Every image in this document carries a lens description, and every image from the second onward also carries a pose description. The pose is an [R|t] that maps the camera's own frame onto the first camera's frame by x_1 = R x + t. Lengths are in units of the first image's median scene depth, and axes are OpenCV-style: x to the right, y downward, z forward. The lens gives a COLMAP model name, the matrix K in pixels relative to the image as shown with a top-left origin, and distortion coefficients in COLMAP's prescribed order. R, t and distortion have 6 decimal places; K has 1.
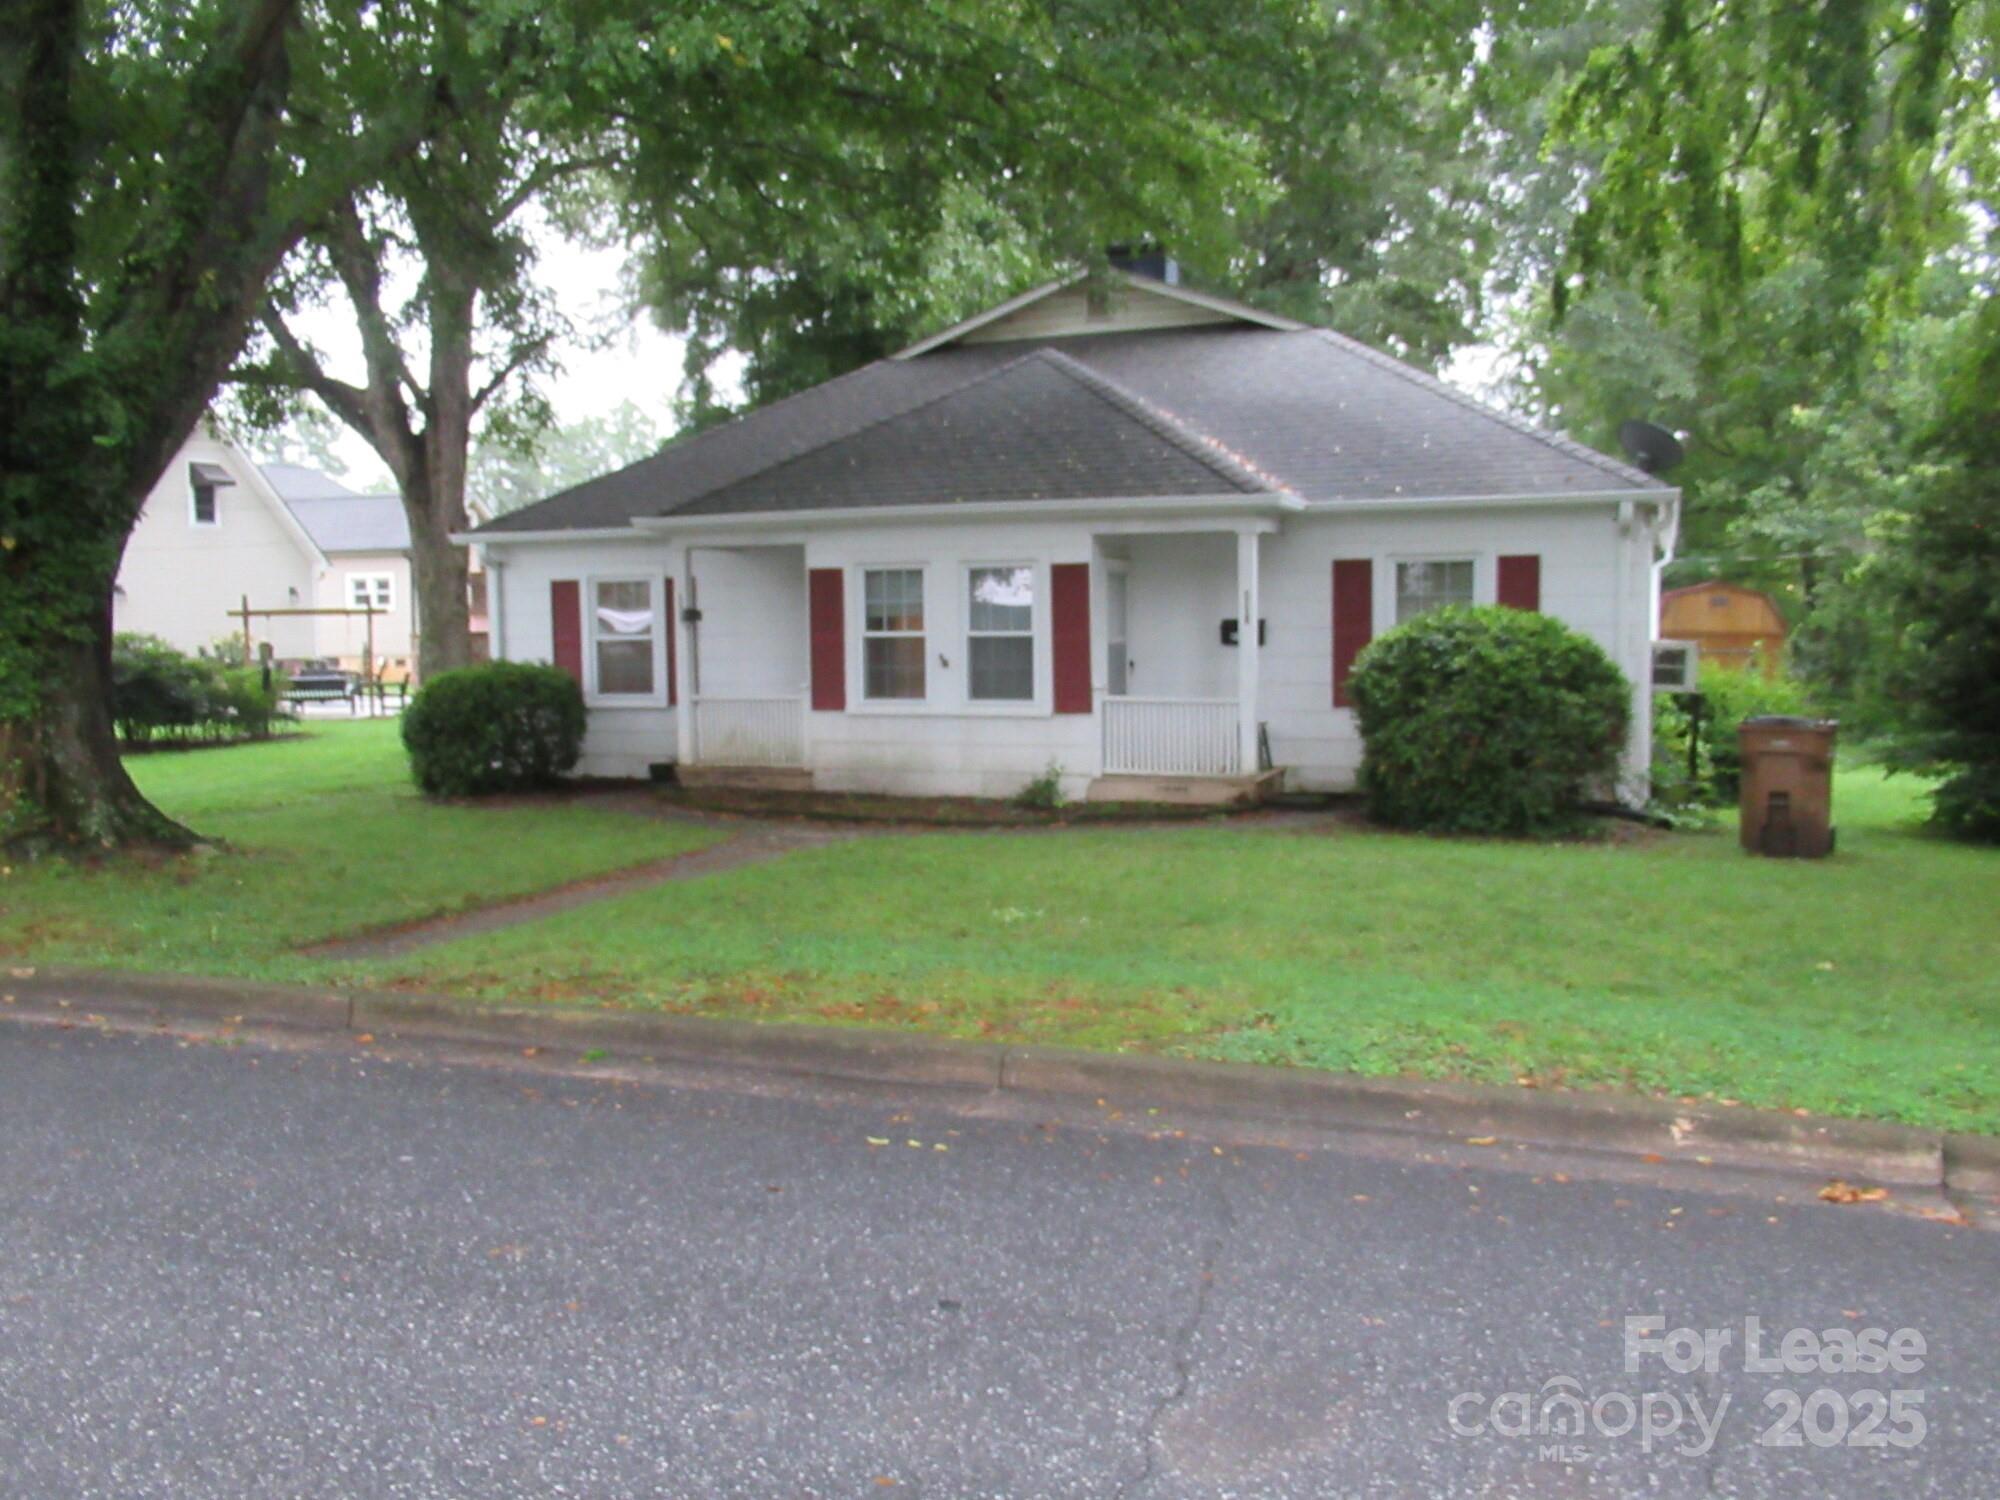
lens RADIAL K [[1977.5, 0, 1001.8], [0, 1977.5, 754.0], [0, 0, 1]] dist [0.028944, 0.000000]
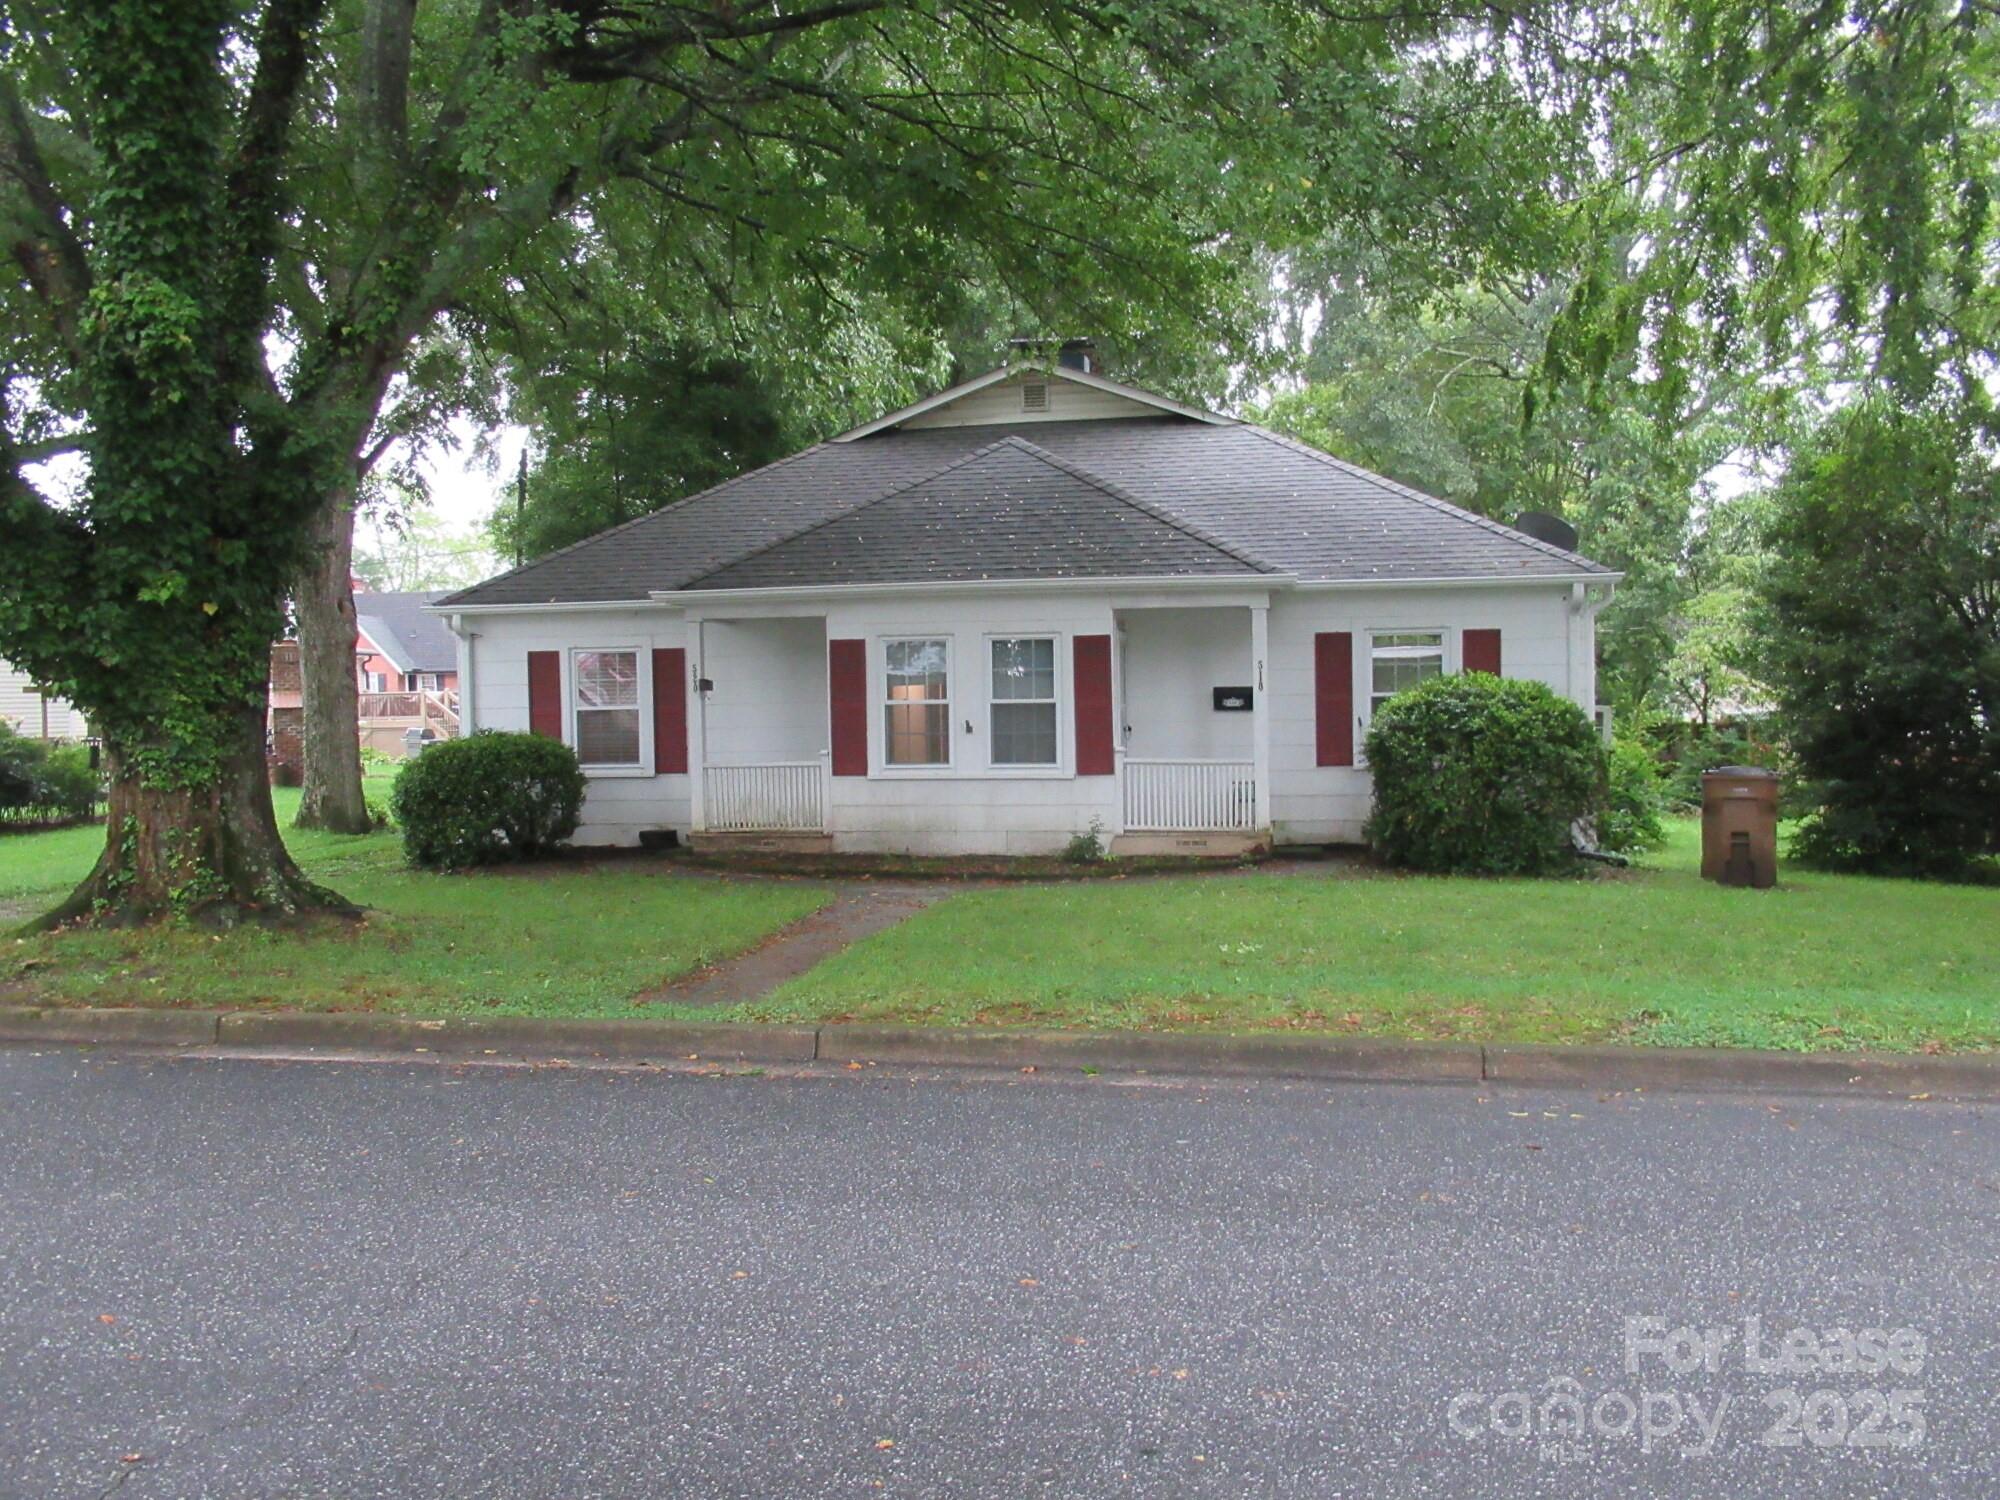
lens RADIAL K [[1977.5, 0, 994.9], [0, 1977.5, 743.7], [0, 0, 1]] dist [0.028944, 0.000000]
pose [[0.976468, -0.008204, 0.215506, -0.248449], [0.018179, 0.998851, -0.044346, 0.009361], [-0.214894, 0.047220, 0.975495, -0.036054]]
